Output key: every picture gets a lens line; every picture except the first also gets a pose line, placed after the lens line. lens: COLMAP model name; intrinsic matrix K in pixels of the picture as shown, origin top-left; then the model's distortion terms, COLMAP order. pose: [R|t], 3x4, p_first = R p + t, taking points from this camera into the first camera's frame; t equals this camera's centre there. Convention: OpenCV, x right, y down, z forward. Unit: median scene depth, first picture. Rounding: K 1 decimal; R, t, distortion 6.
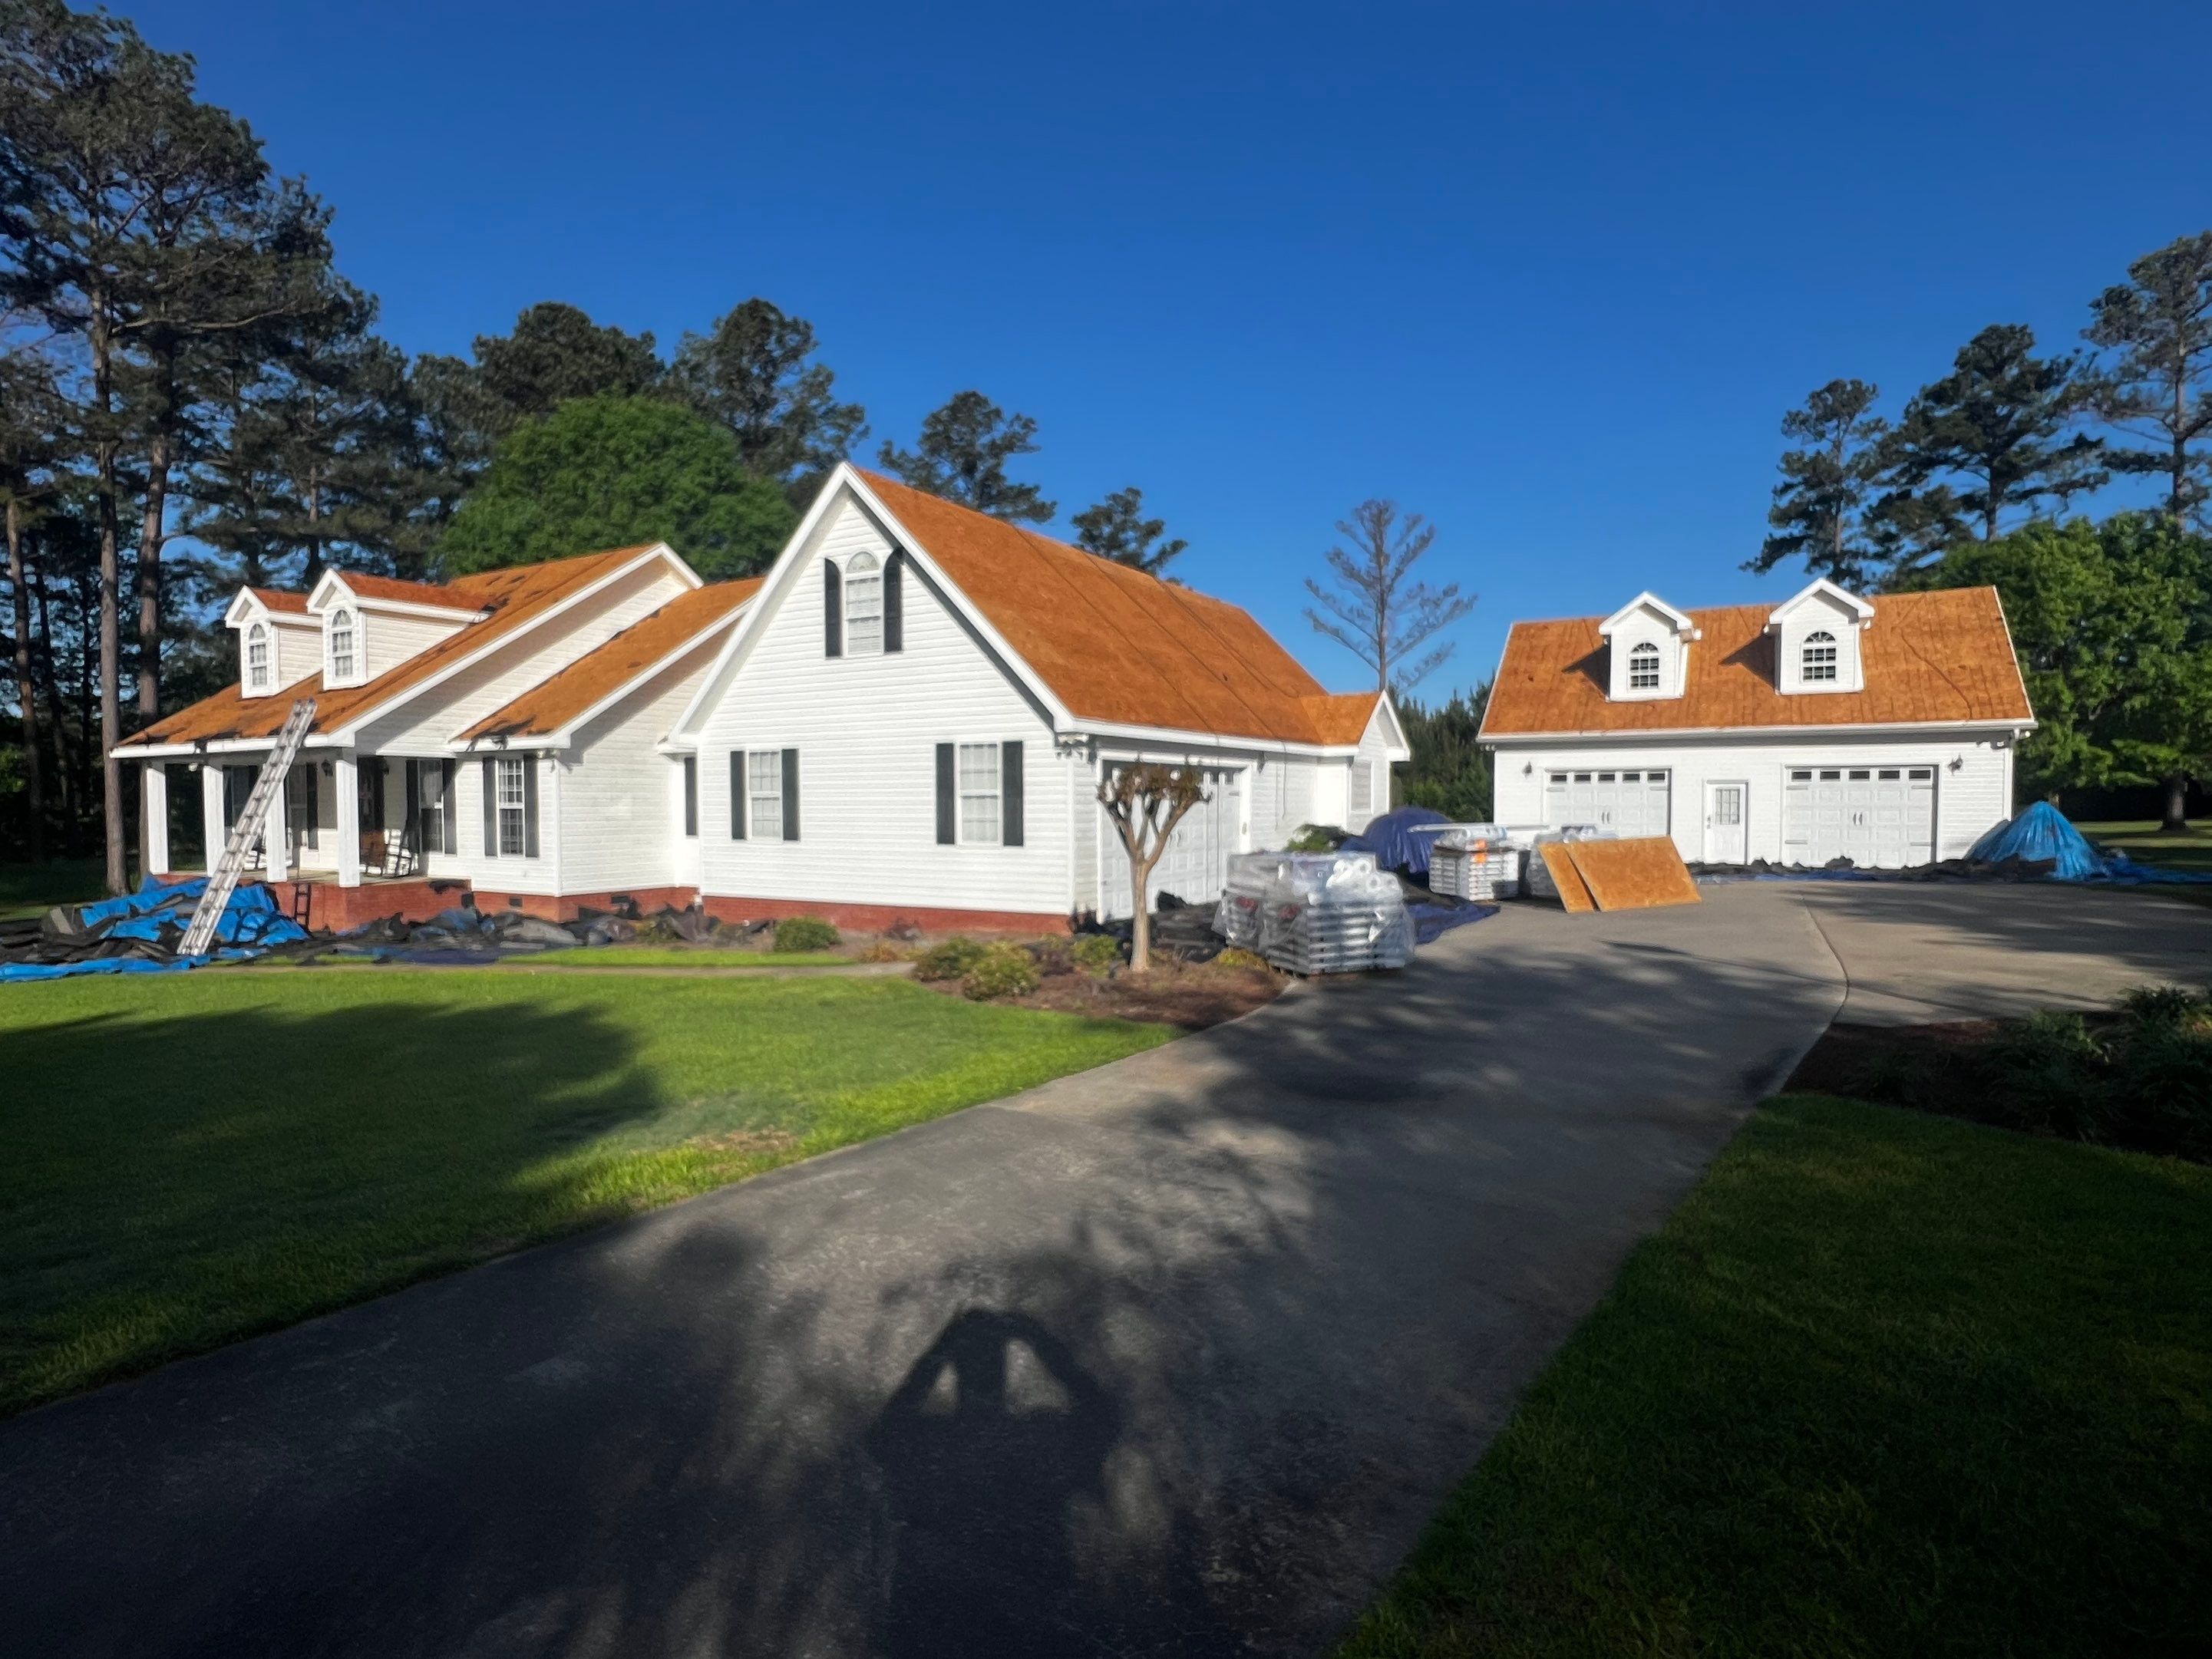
lens RADIAL K [[1190.6, 0, 1088.8], [0, 1190.6, 839.6], [0, 0, 1]] dist [-0.019596, 0.000020]
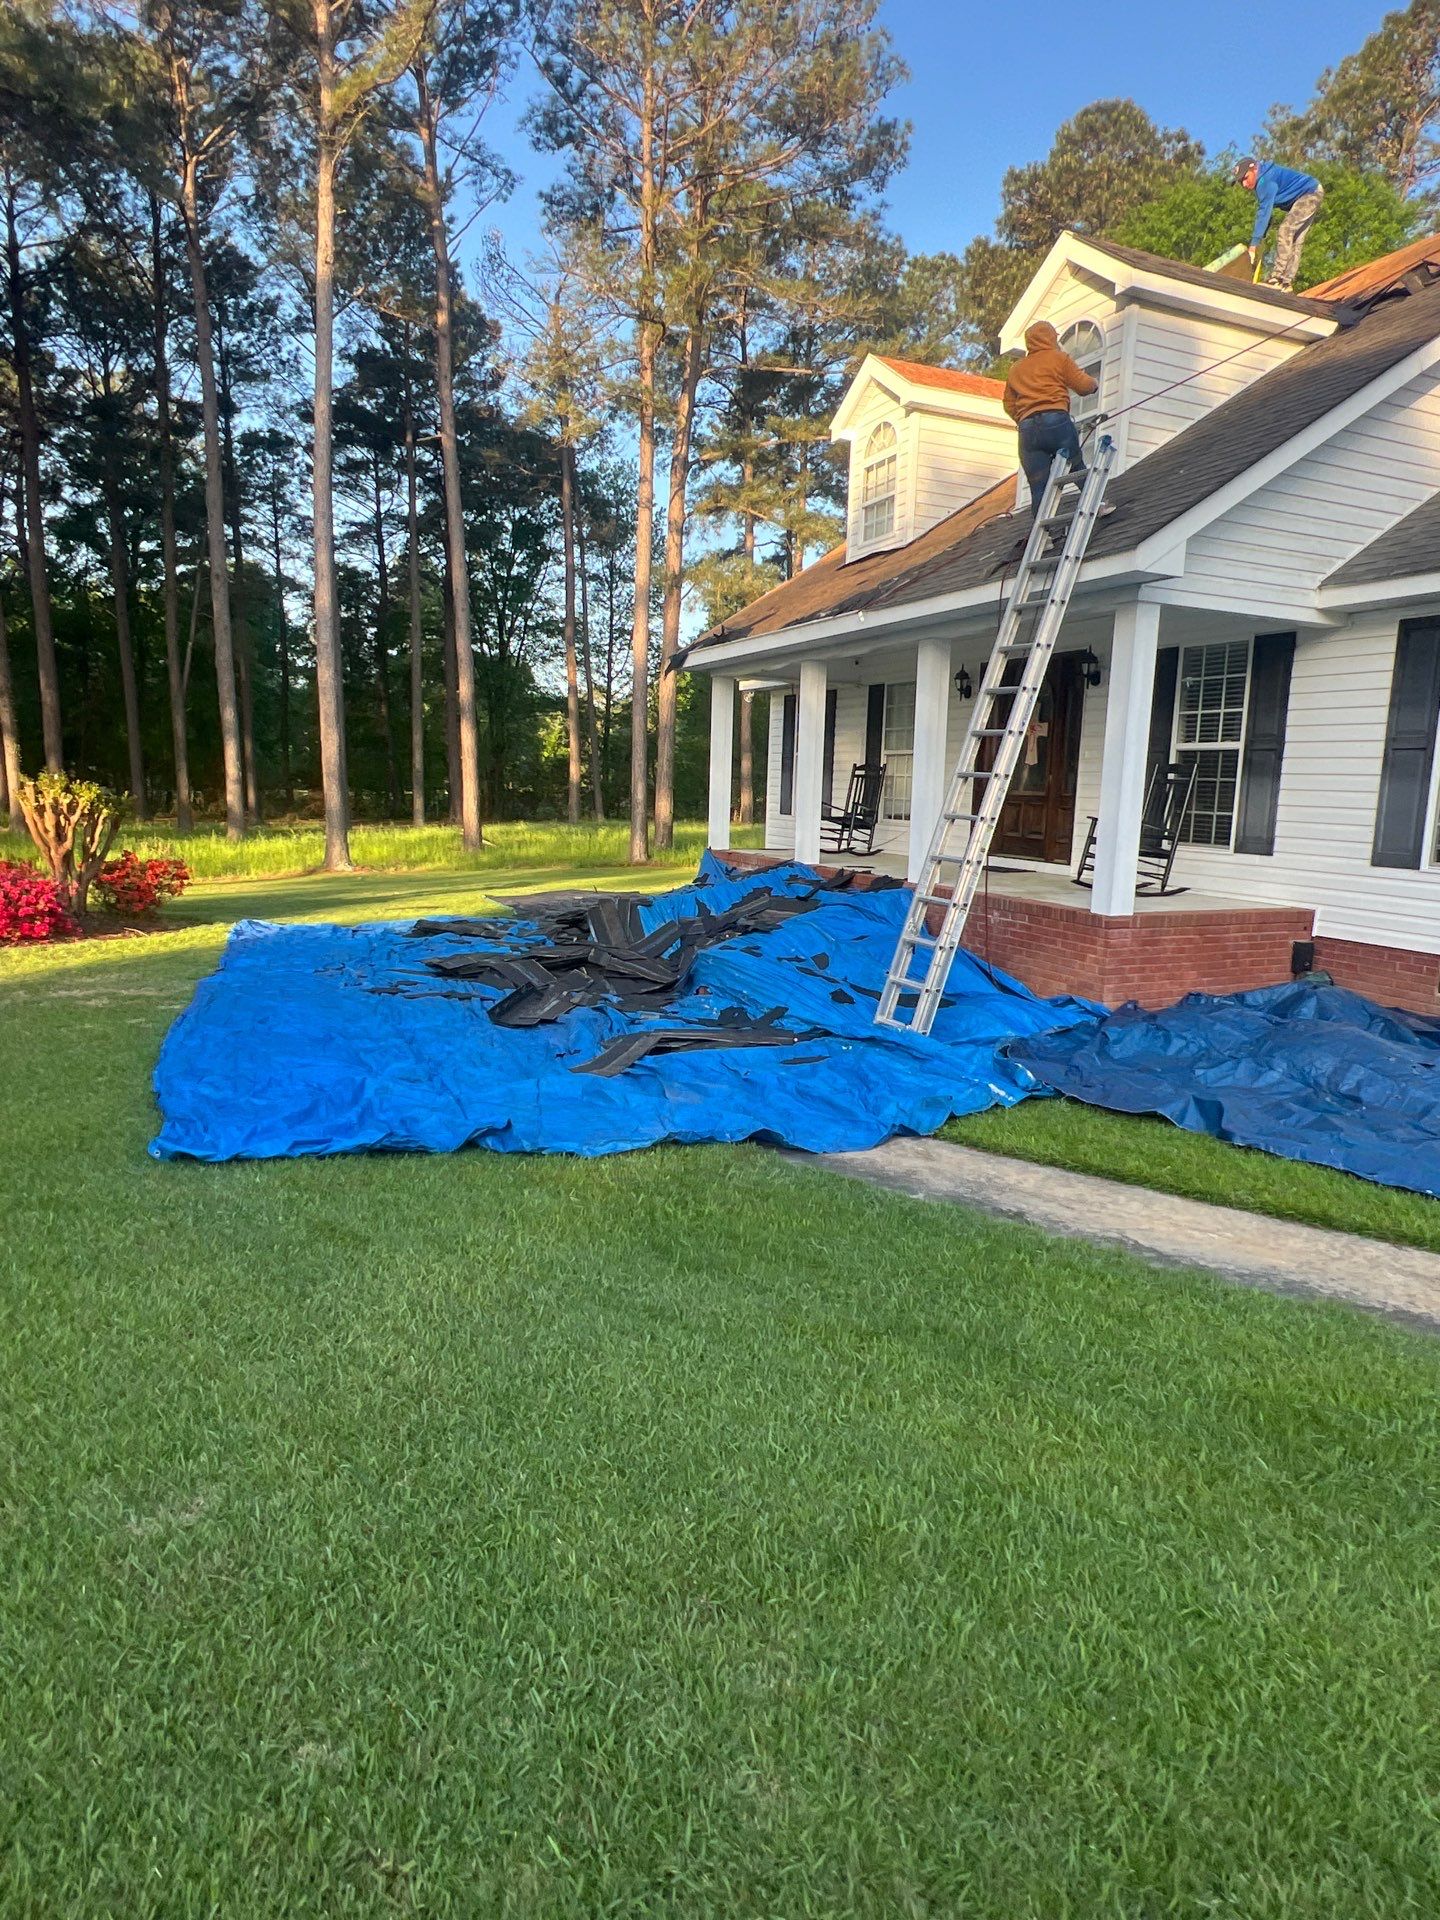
lens RADIAL K [[1033.6, 0, 715.3], [0, 1033.6, 958.1], [0, 0, 1]] dist [-0.019596, 0.000020]
pose [[0.825573, 0.124259, -0.550445, -0.229966], [-0.041950, 0.986270, 0.159727, 0.002449], [0.562734, -0.108775, 0.819450, 0.252950]]
